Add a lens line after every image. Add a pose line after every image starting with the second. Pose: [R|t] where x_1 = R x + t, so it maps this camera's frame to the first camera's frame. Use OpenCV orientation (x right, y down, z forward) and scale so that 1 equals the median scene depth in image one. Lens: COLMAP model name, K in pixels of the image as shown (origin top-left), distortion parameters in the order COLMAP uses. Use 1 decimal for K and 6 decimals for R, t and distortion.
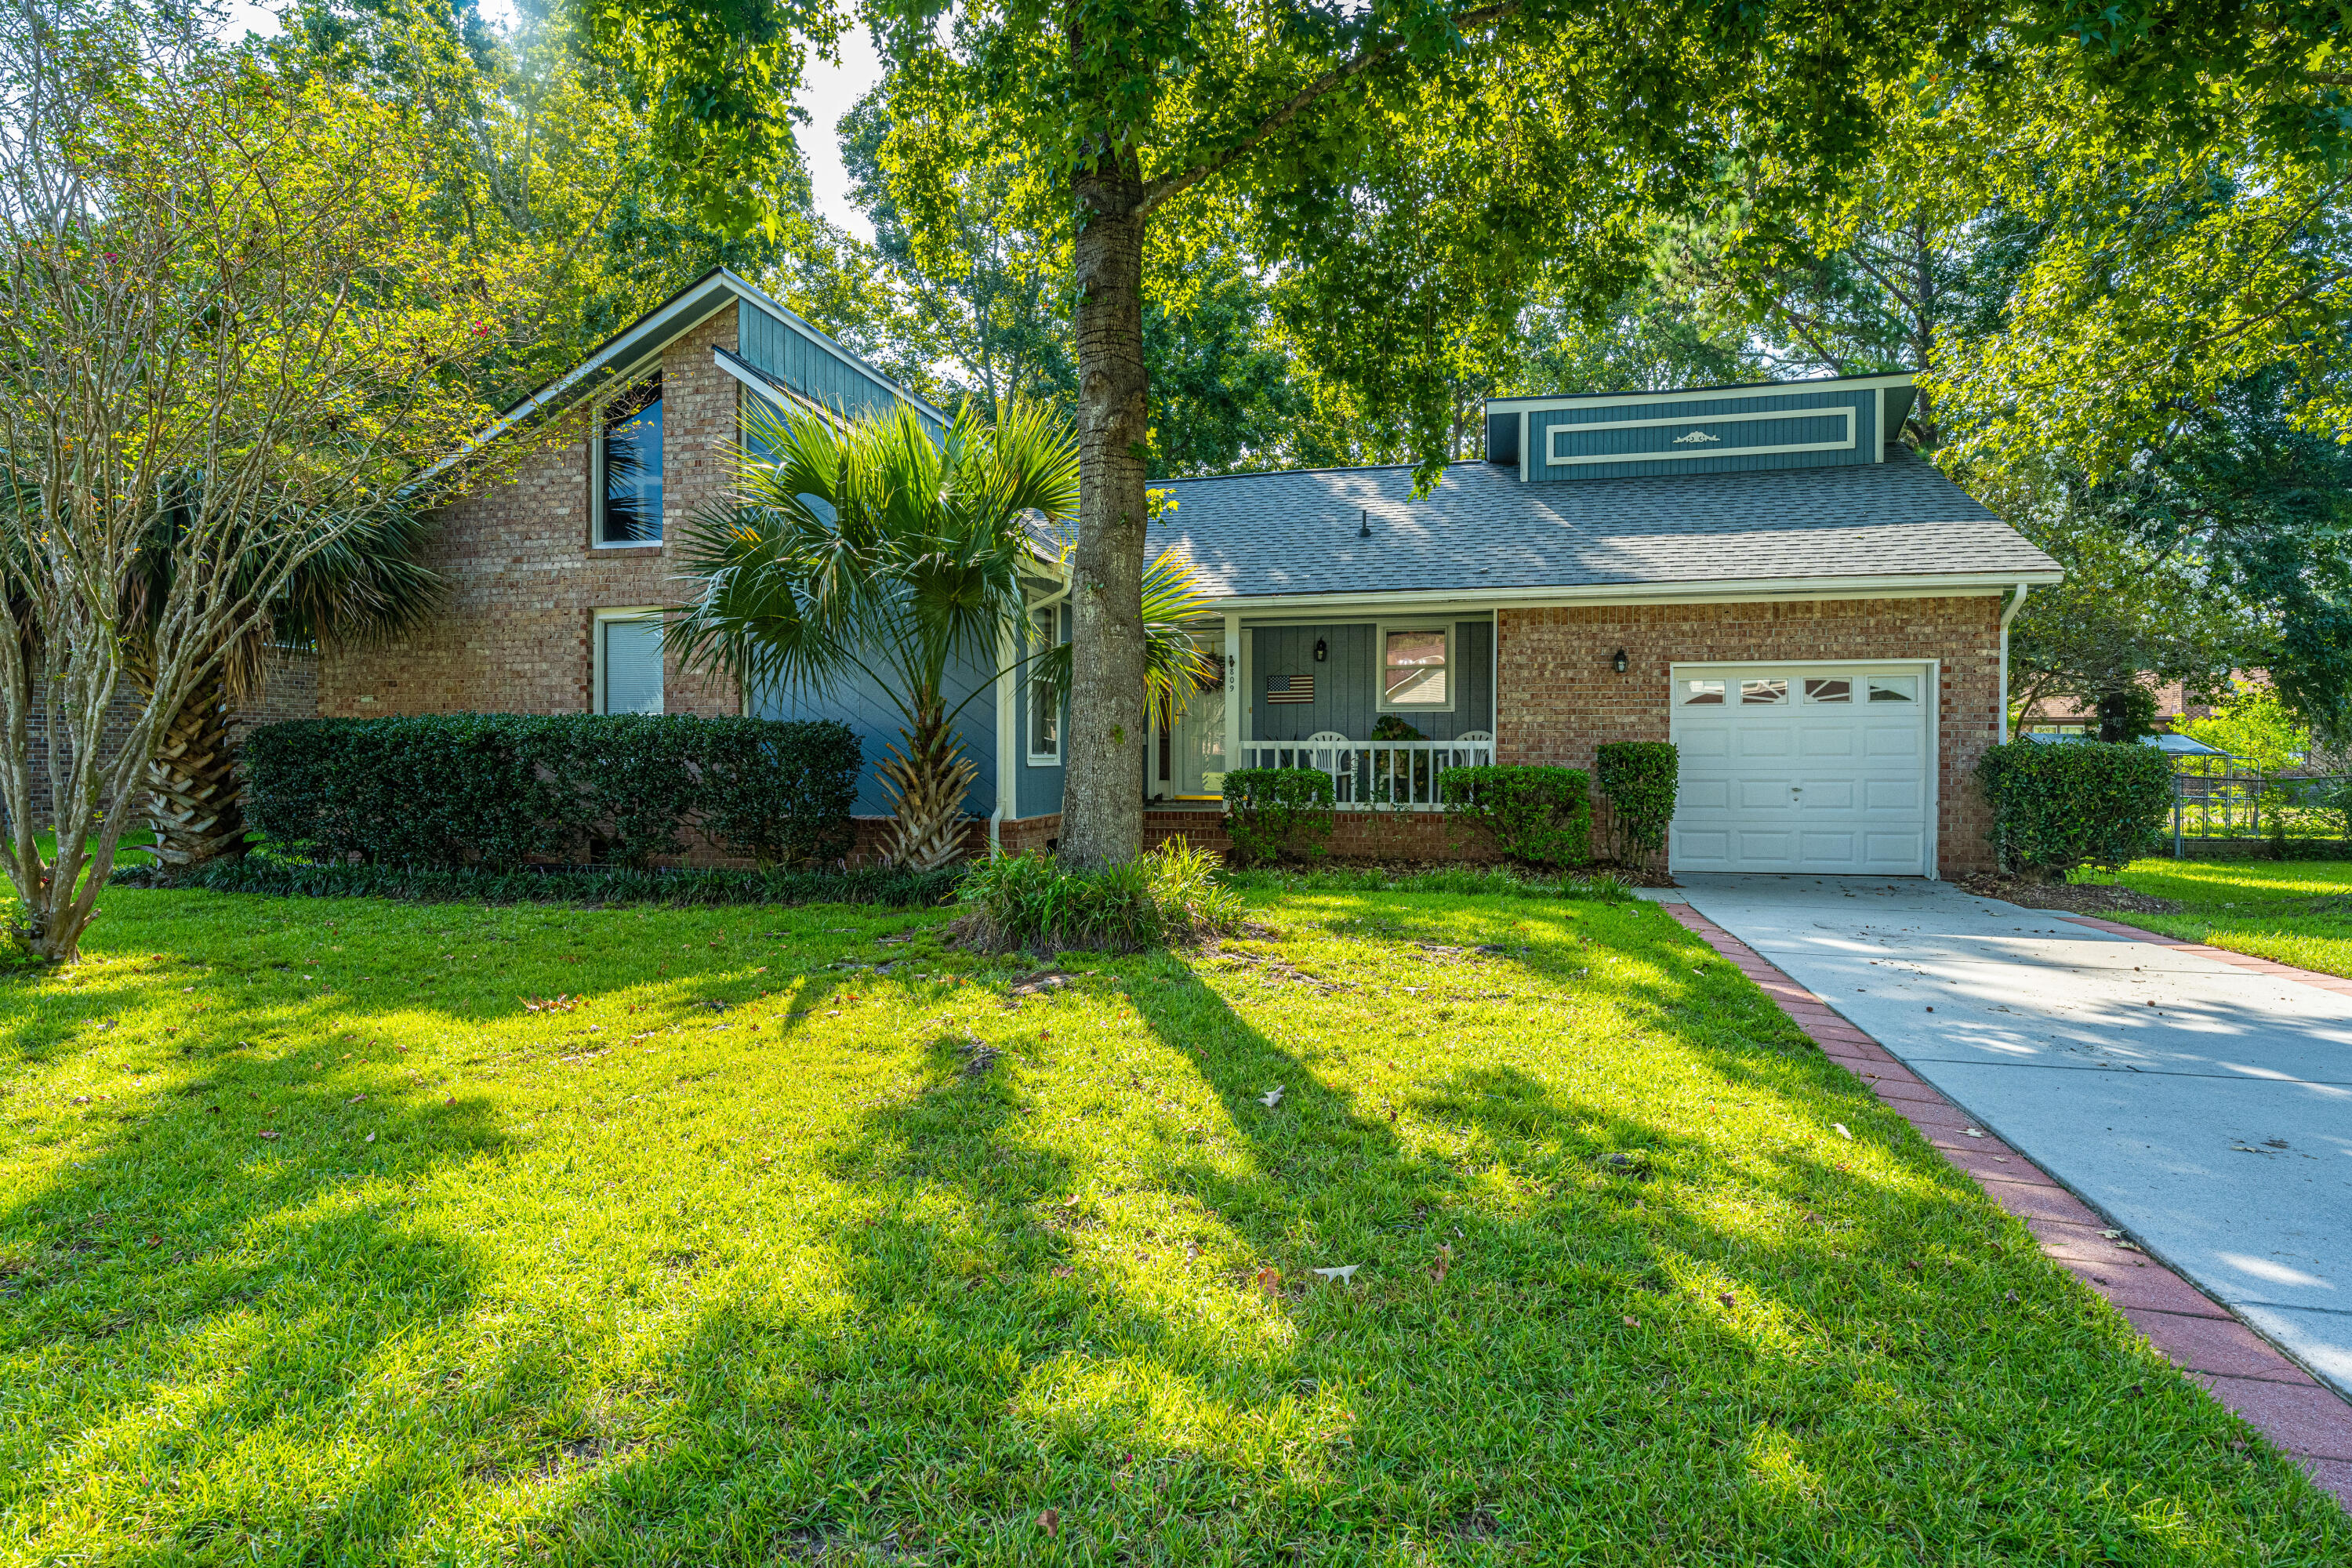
lens RADIAL K [[1211.2, 0, 1163.7], [0, 1211.2, 771.8], [0, 0, 1]] dist [-0.000752, -0.000177]
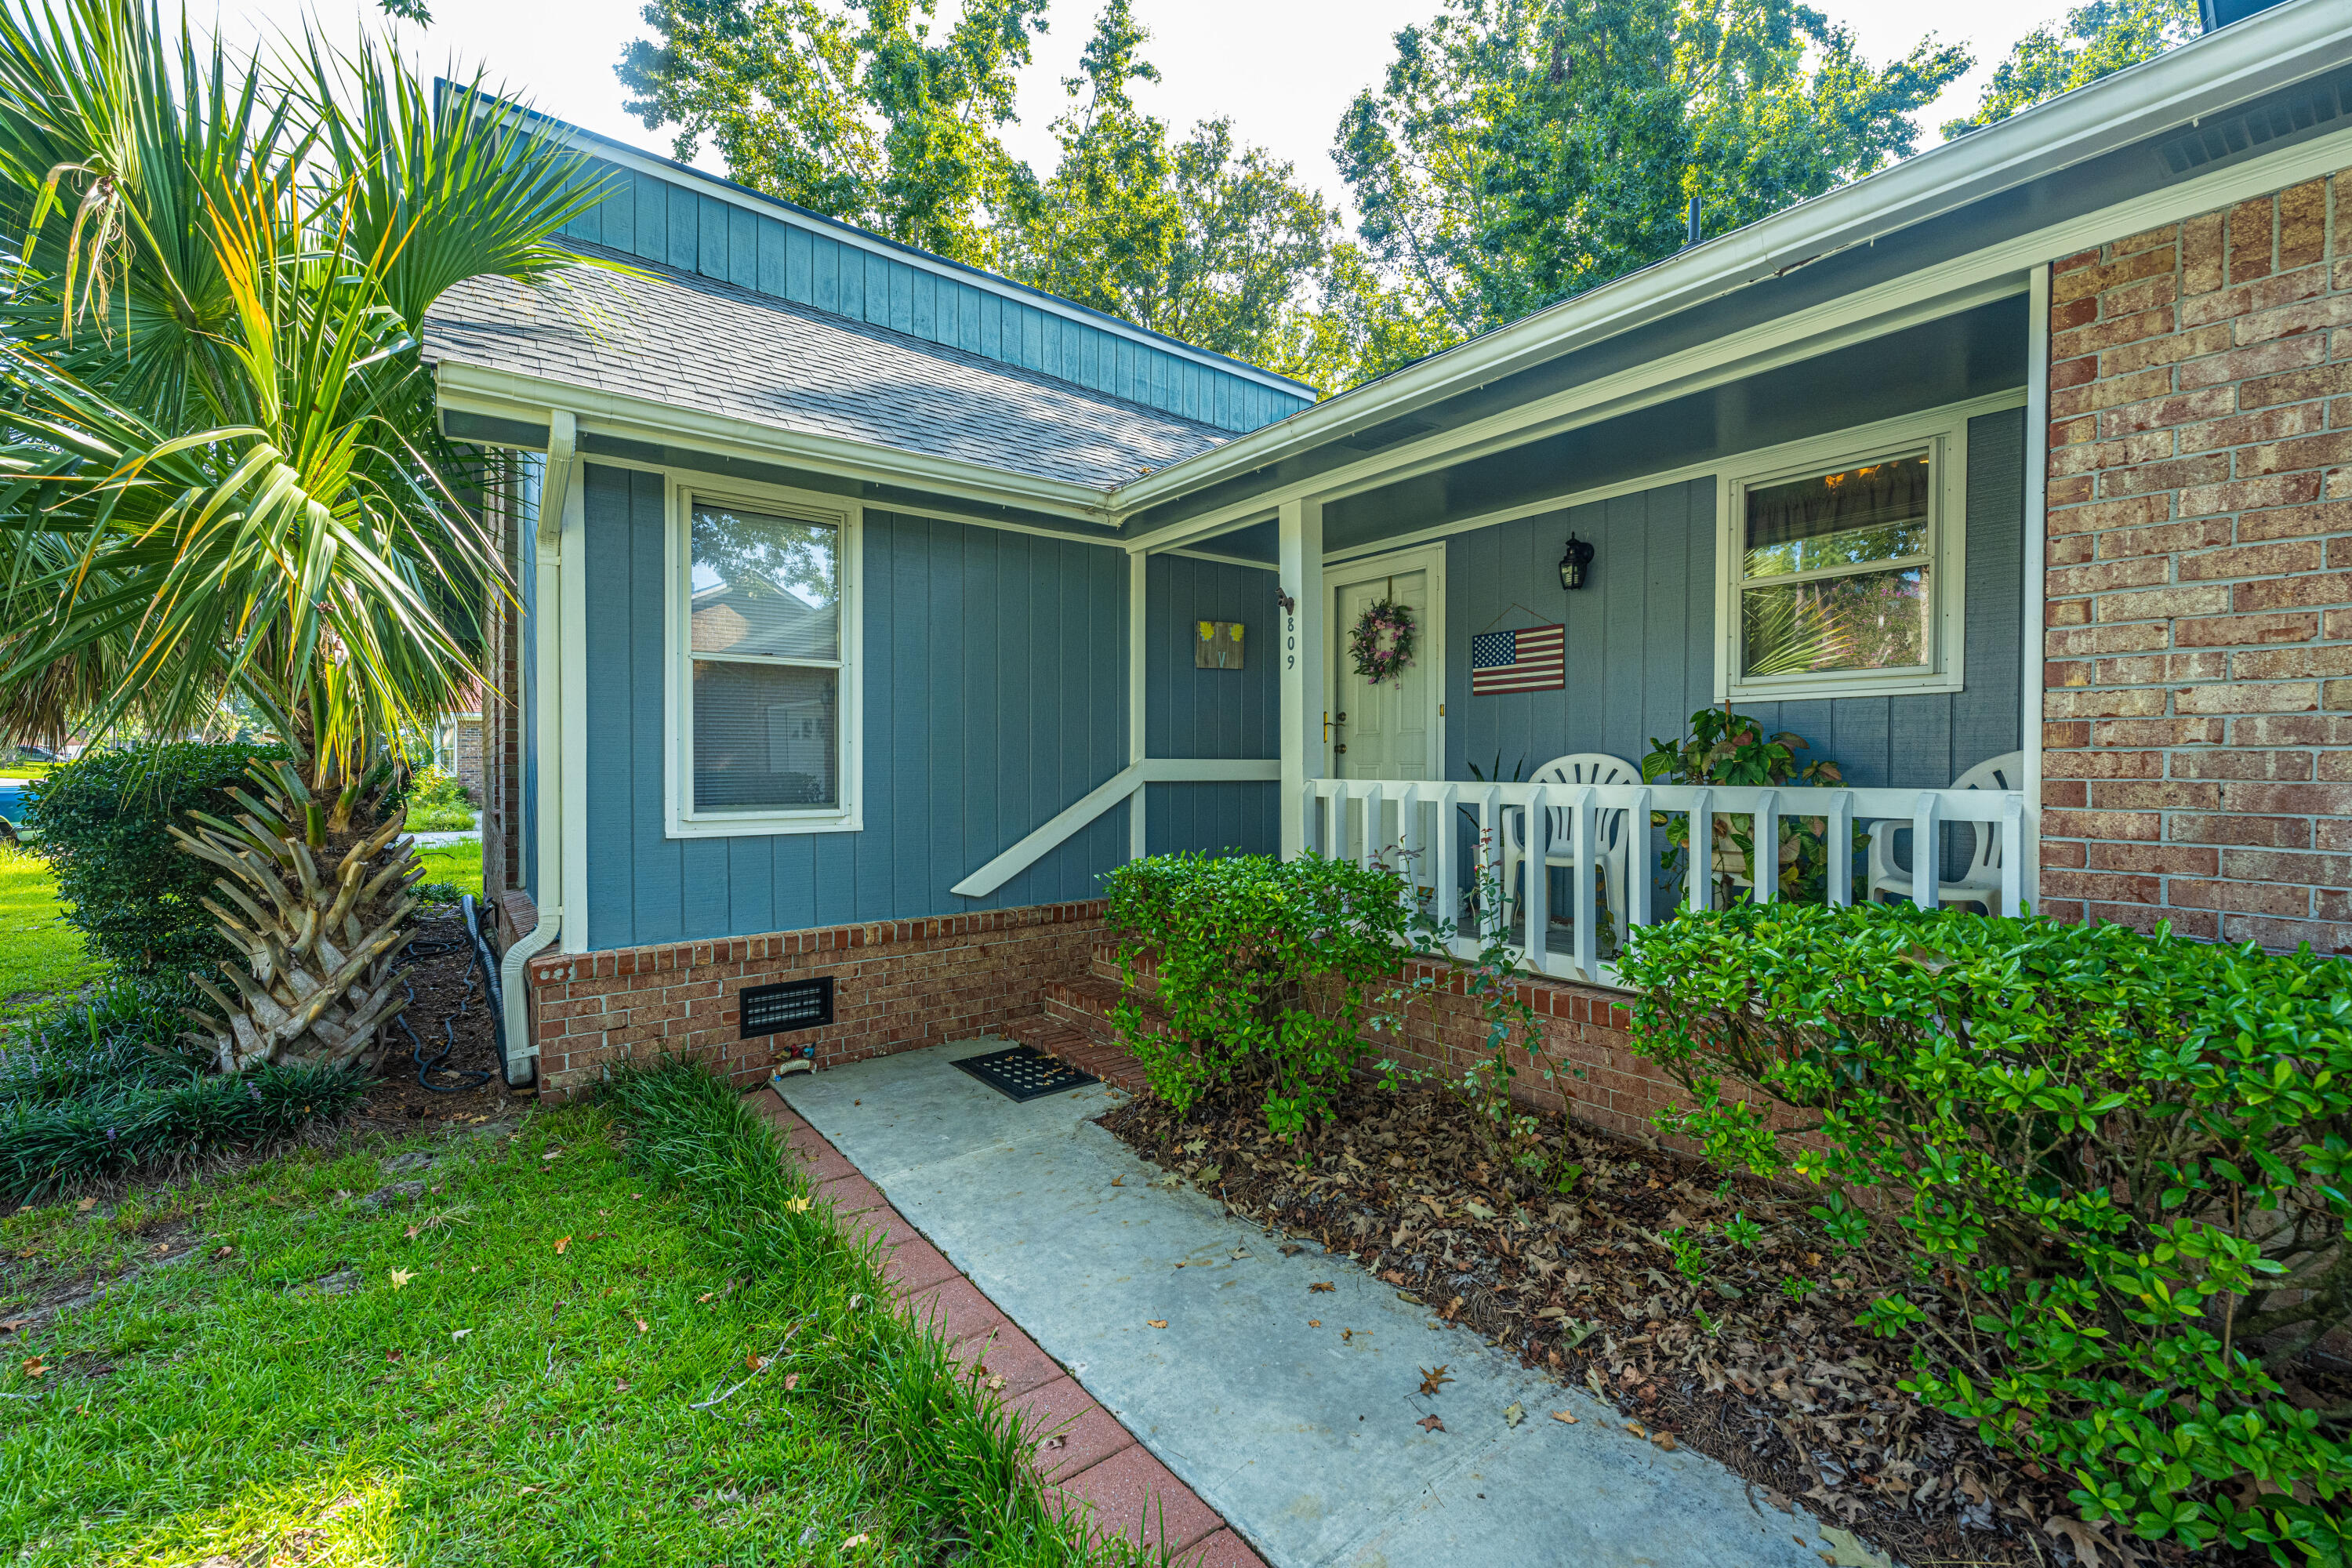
lens RADIAL K [[946.1, 0, 1186.7], [0, 946.1, 780.3], [0, 0, 1]] dist [0.004013, -0.001759]
pose [[0.791605, 0.008091, -0.610980, 0.277031], [-0.007777, 0.999965, 0.003166, -0.029652], [0.610984, 0.002245, 0.791640, 0.799218]]
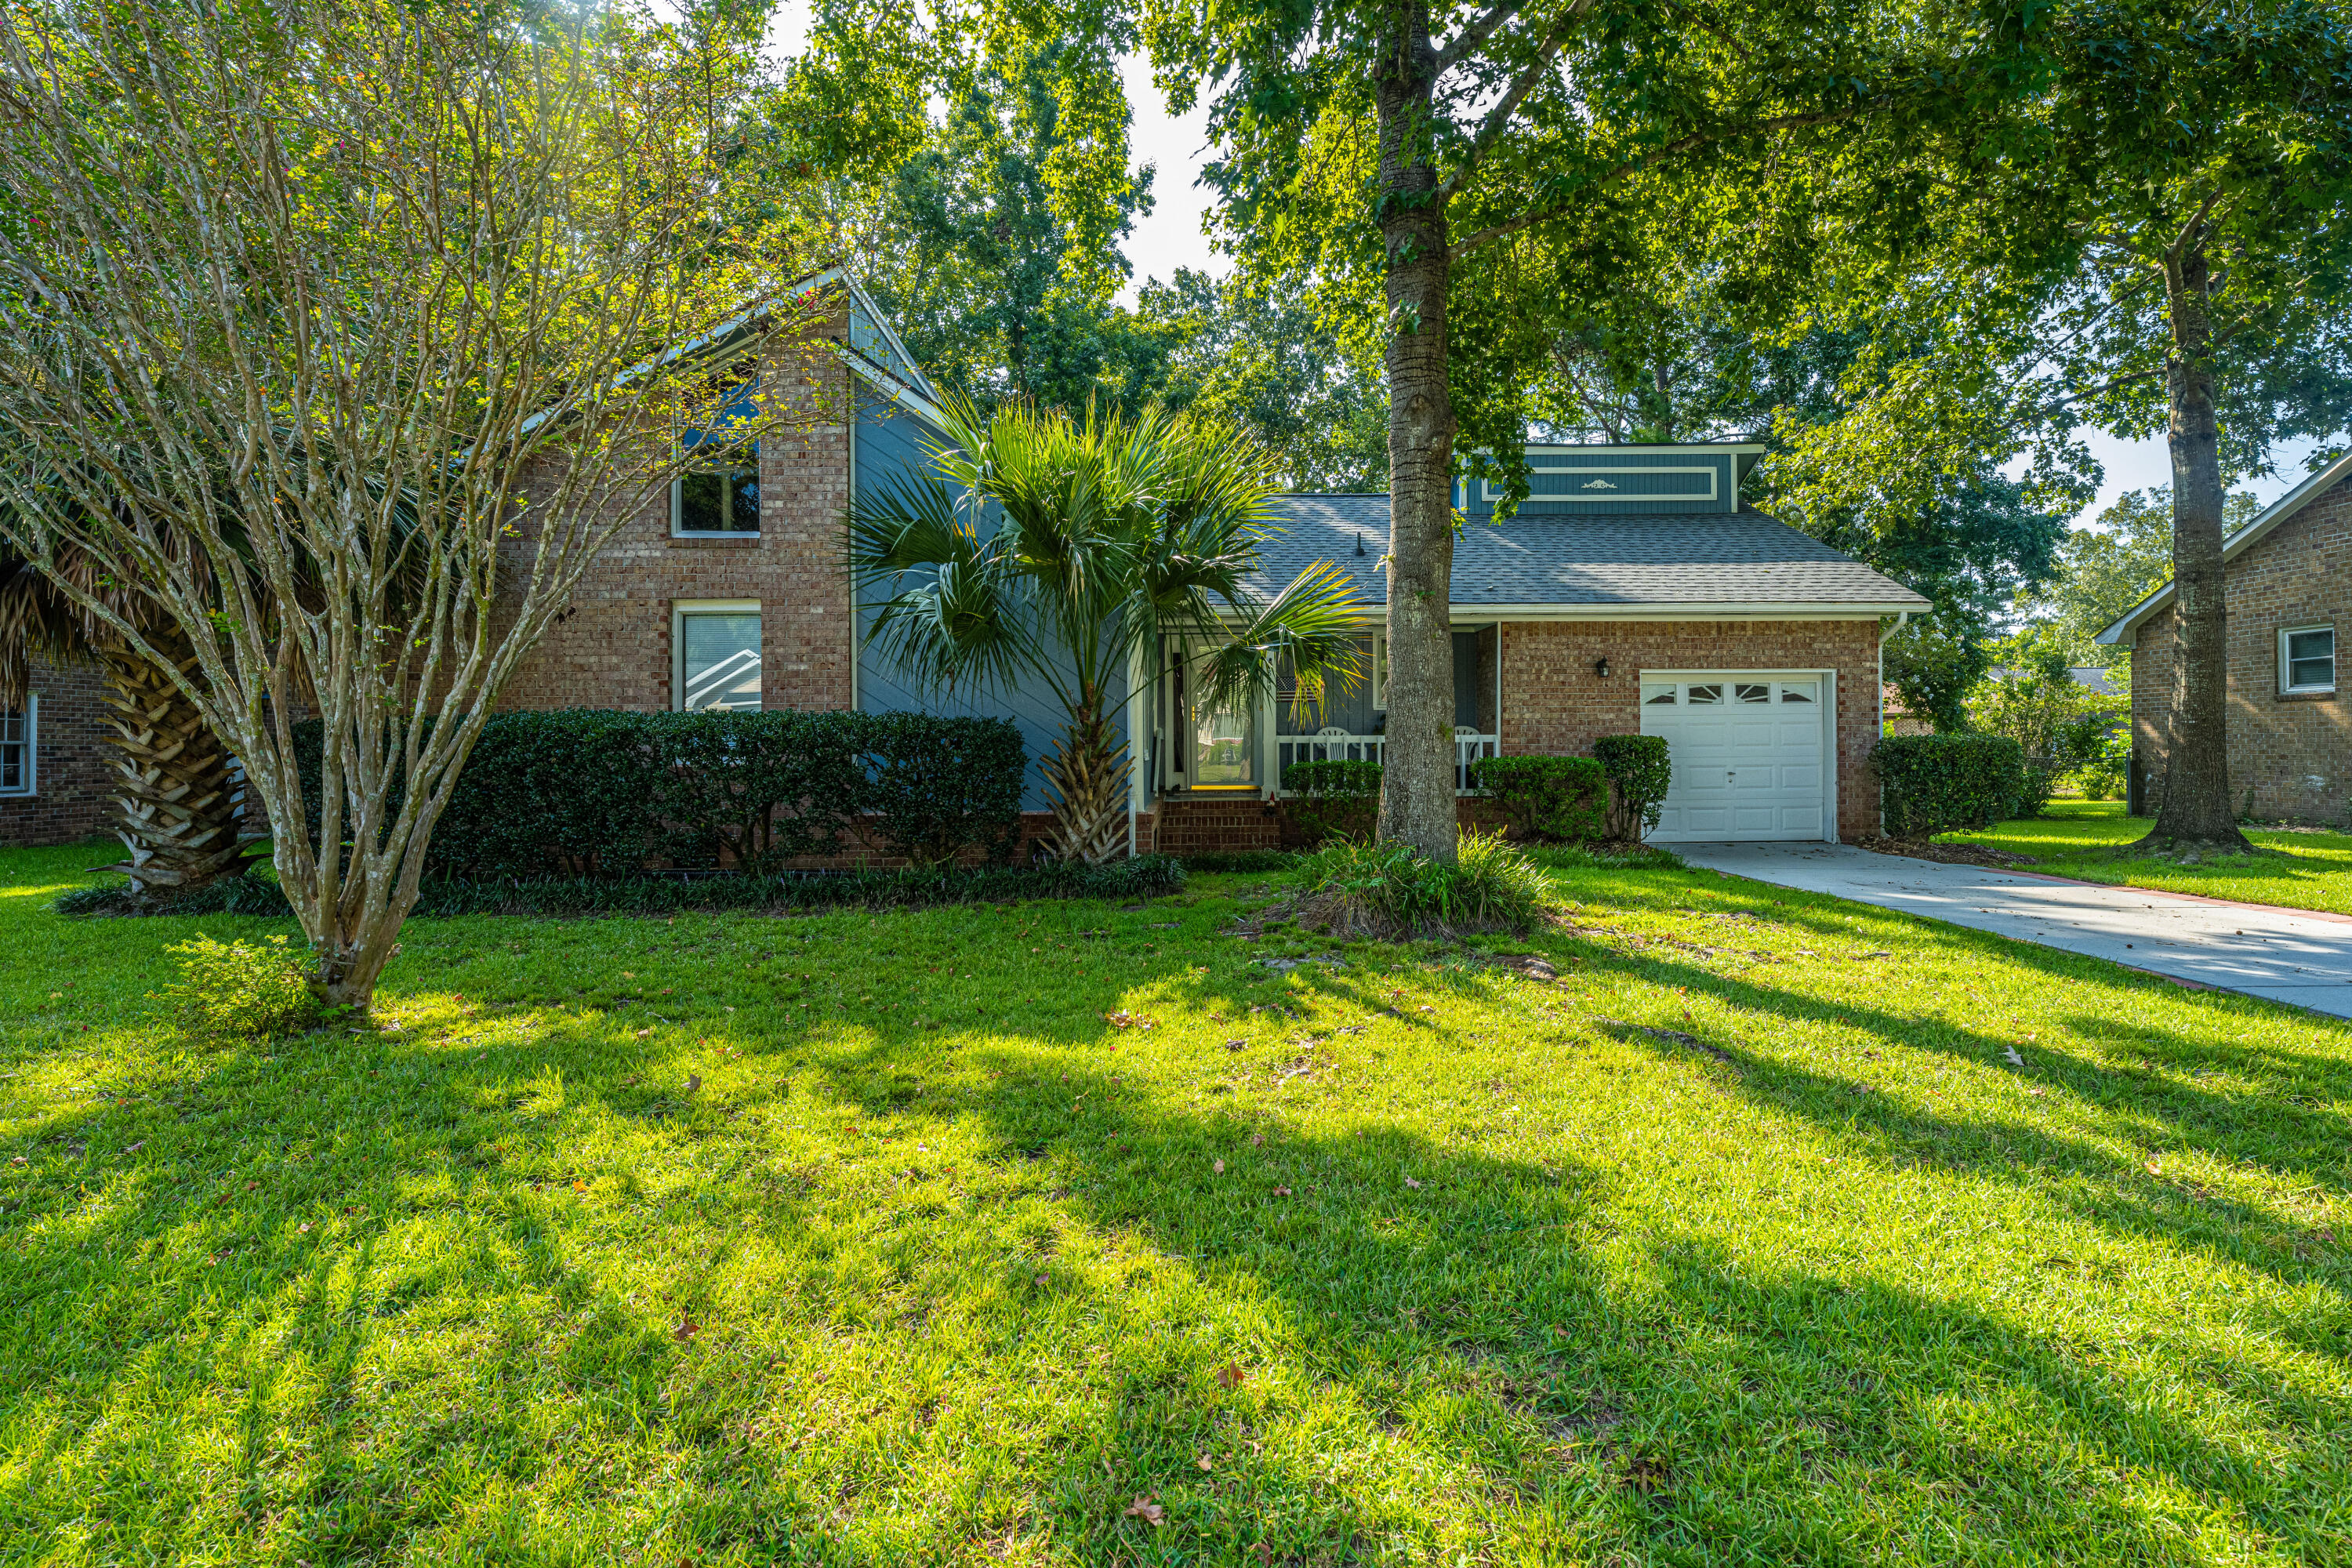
lens RADIAL K [[1085.8, 0, 1192.2], [0, 1085.8, 742.1], [0, 0, 1]] dist [-0.000824, 0.000153]
pose [[0.966627, -0.005496, 0.256128, -0.304244], [0.010343, 0.999792, -0.017580, -0.003662], [-0.255978, 0.019643, 0.966483, 0.074346]]
